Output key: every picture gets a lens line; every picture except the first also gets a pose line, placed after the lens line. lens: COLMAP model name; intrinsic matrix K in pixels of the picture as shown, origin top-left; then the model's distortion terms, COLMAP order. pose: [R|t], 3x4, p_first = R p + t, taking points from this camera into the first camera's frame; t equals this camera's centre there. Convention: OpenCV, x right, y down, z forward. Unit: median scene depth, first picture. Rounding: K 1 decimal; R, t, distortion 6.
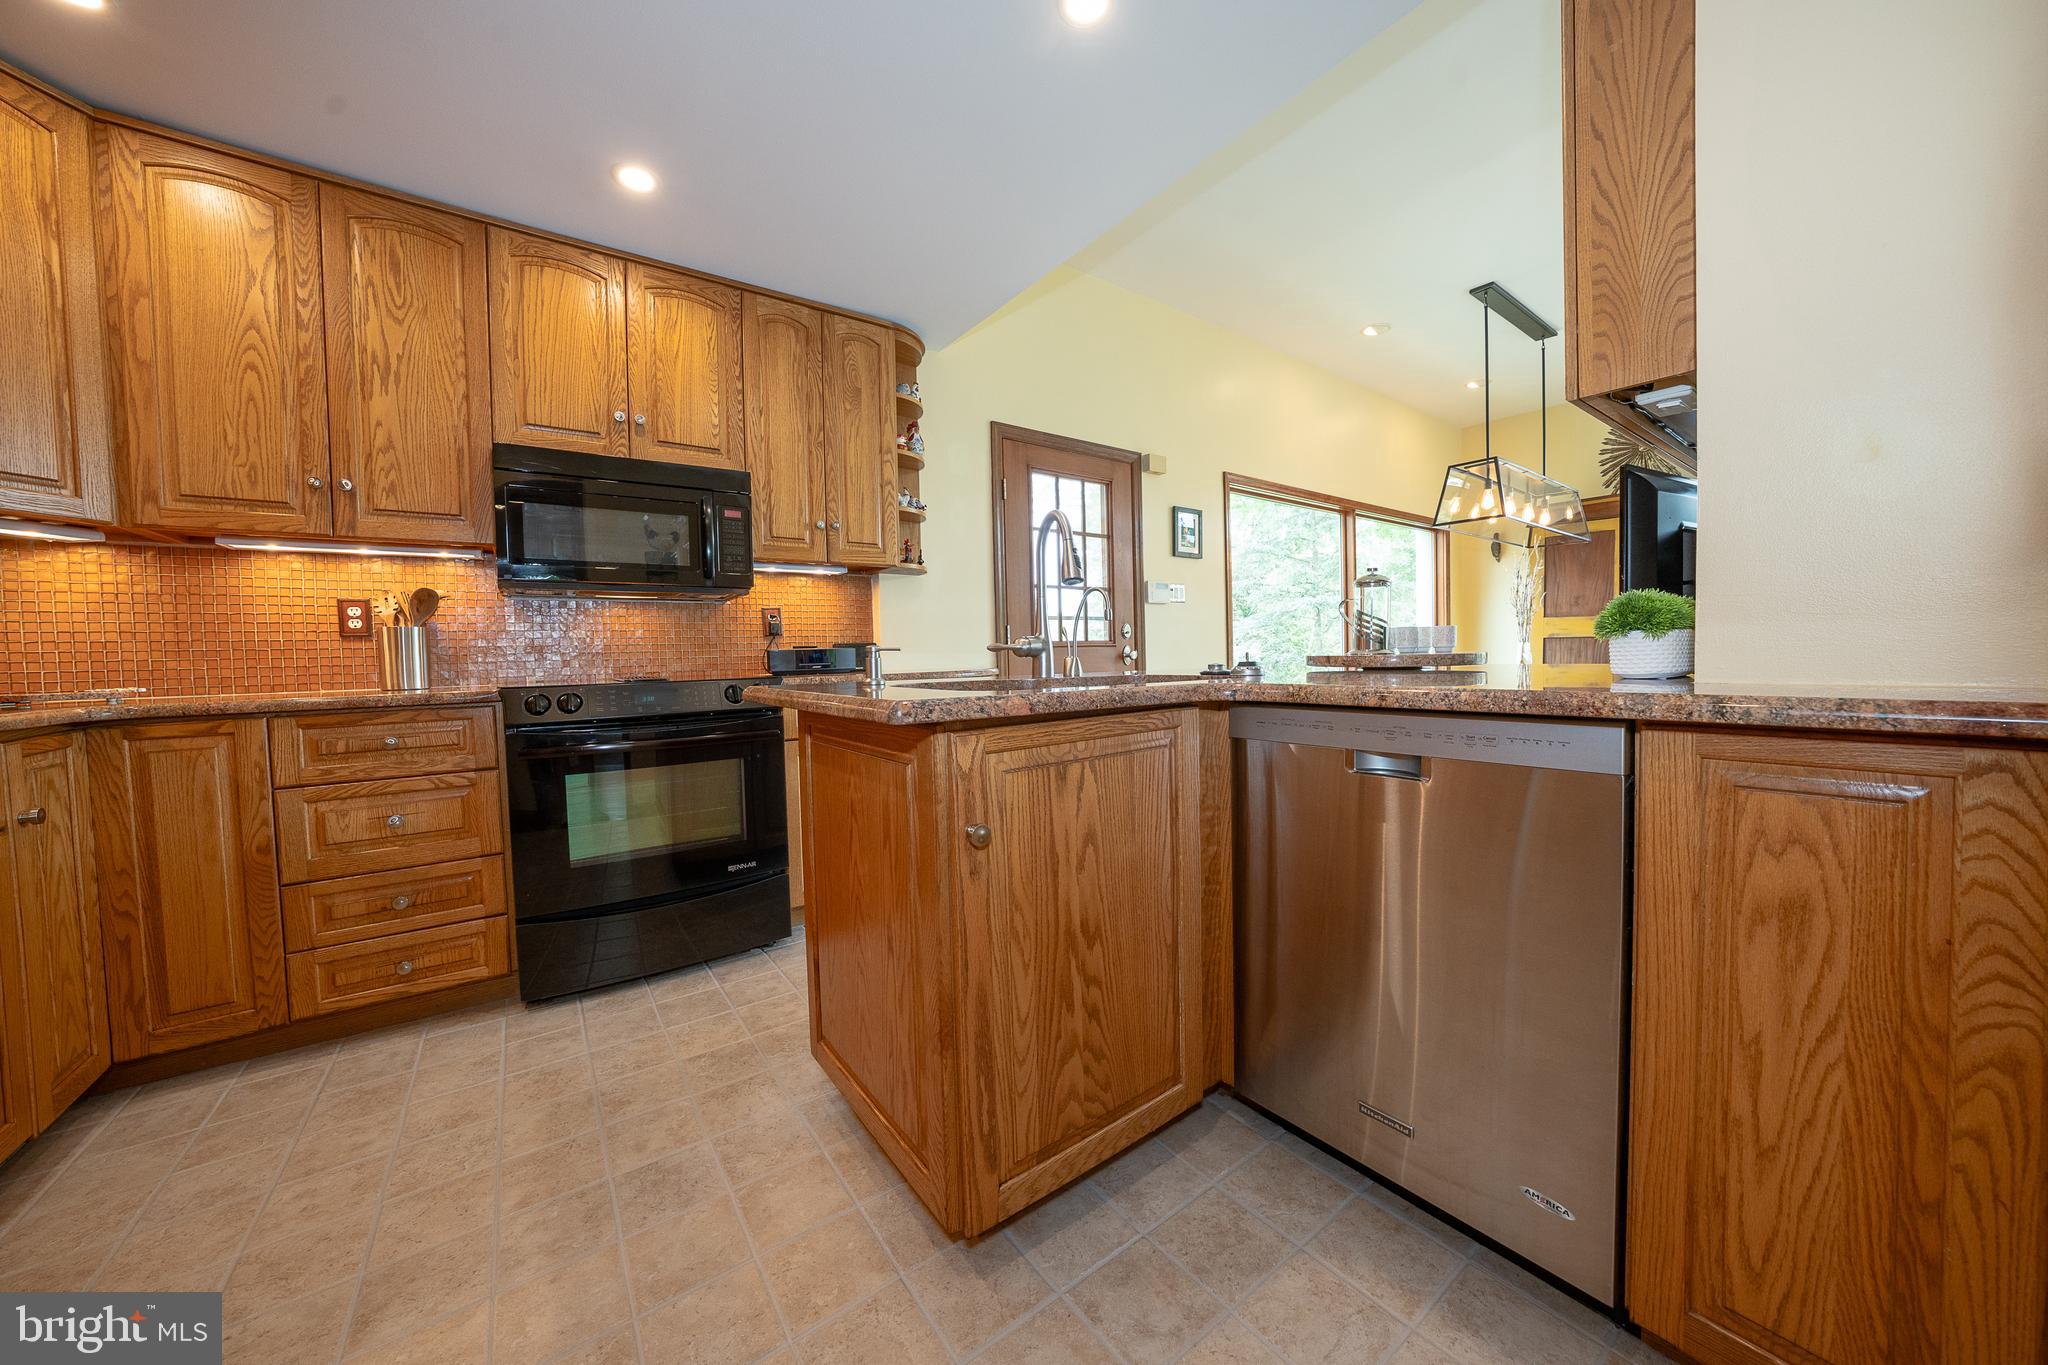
lens RADIAL K [[705.0, 0, 1024.0], [0, 705.0, 682.5], [0, 0, 1]] dist [-0.025972, 0.000051]
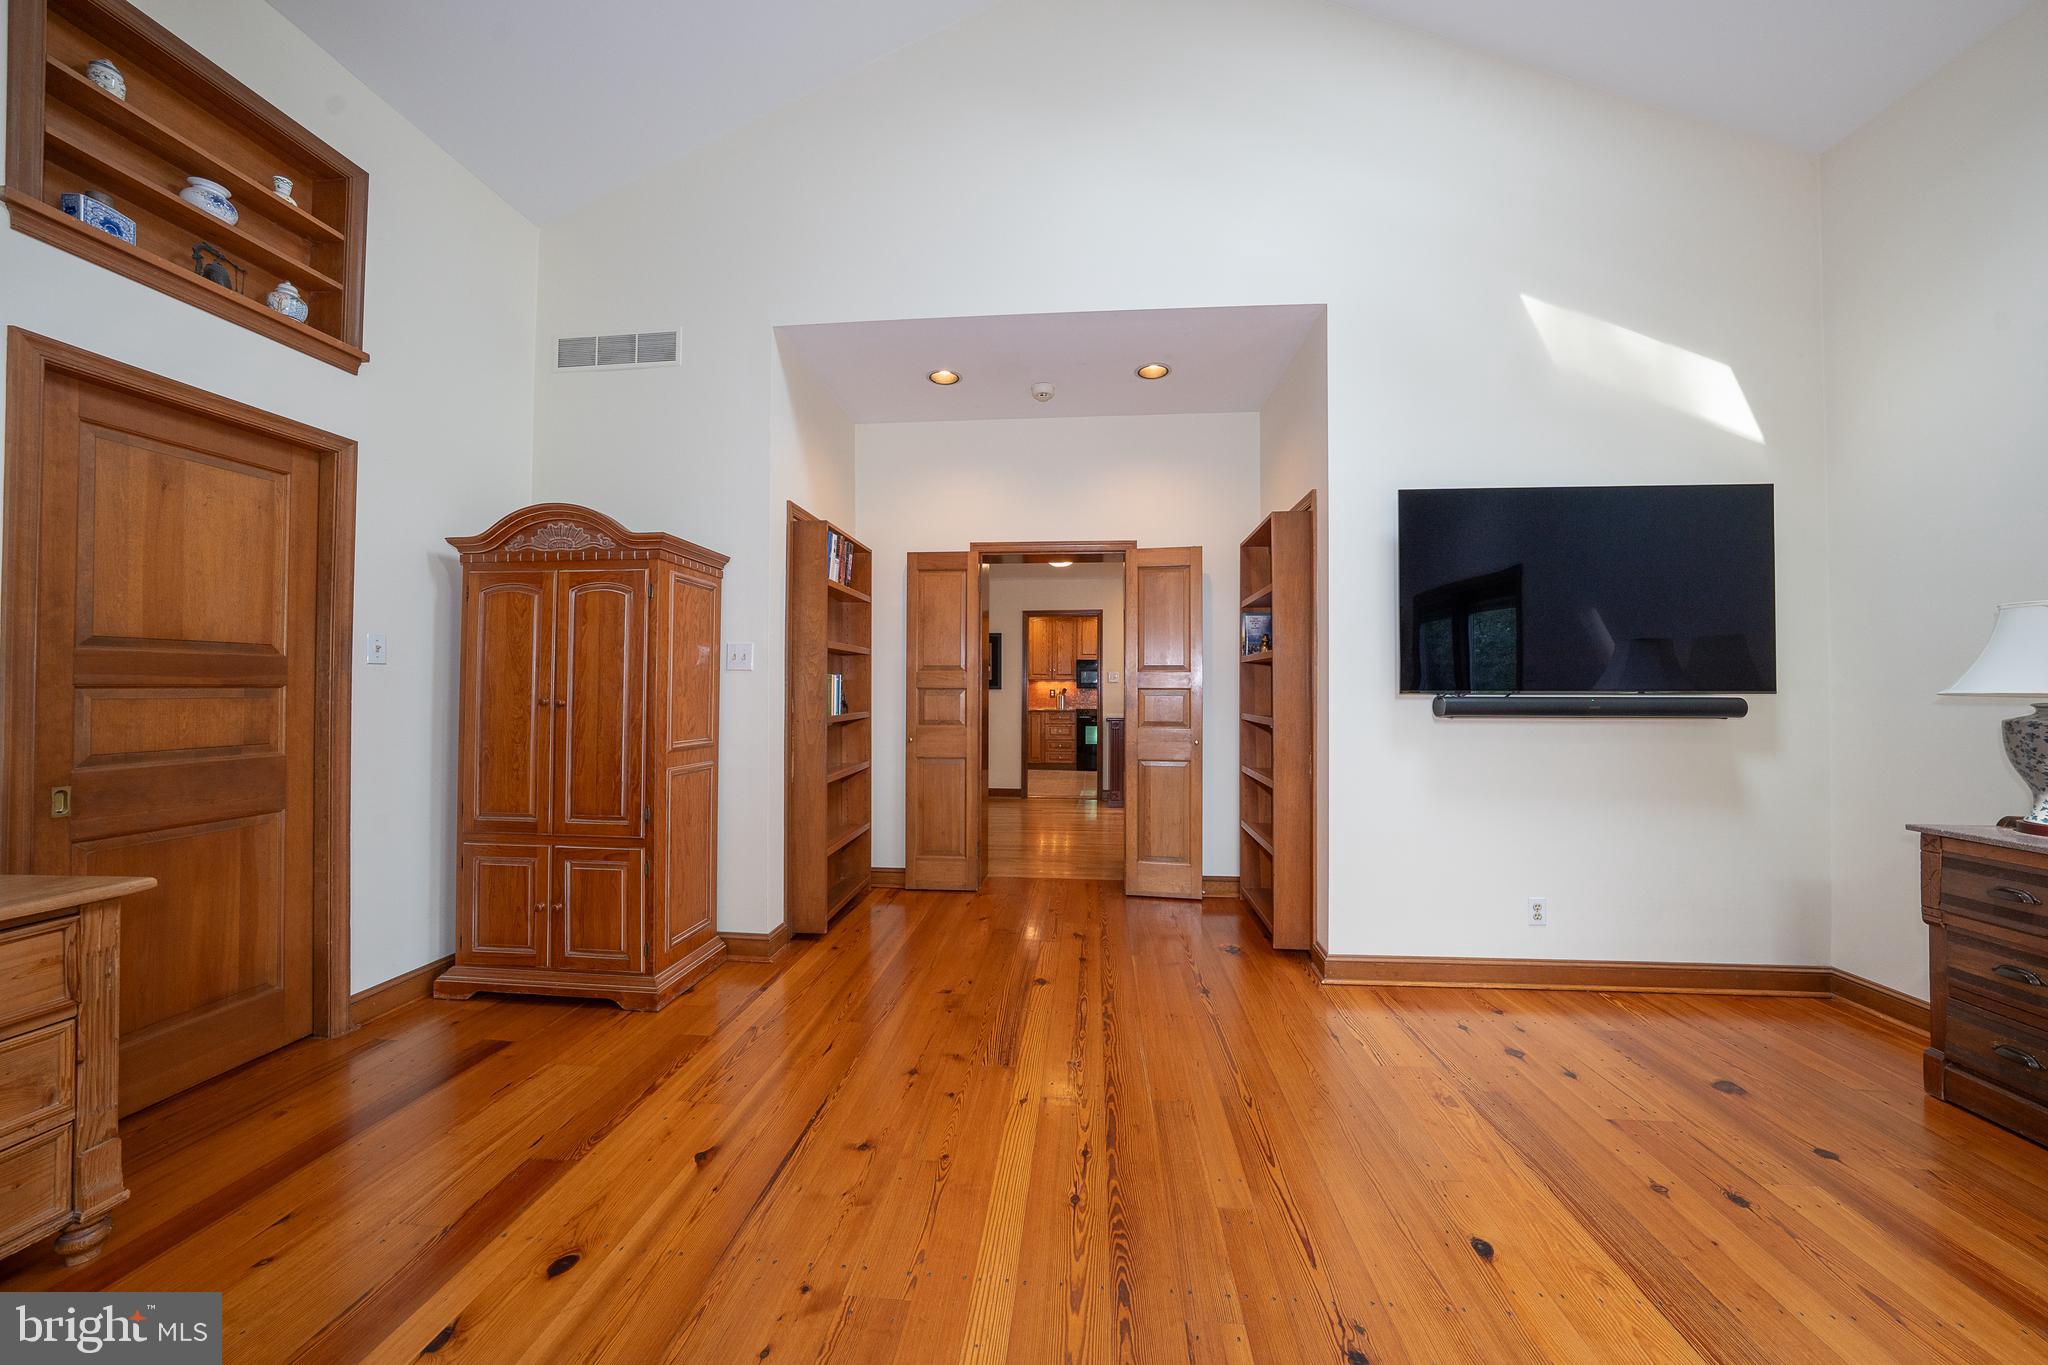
lens RADIAL K [[705.0, 0, 1024.0], [0, 705.0, 682.5], [0, 0, 1]] dist [-0.025972, 0.000051]
pose [[0.752638, 0.015939, -0.658241, 2.351056], [-0.044742, 0.998634, -0.026977, -0.028414], [0.656912, 0.049755, 0.752323, -3.141195]]
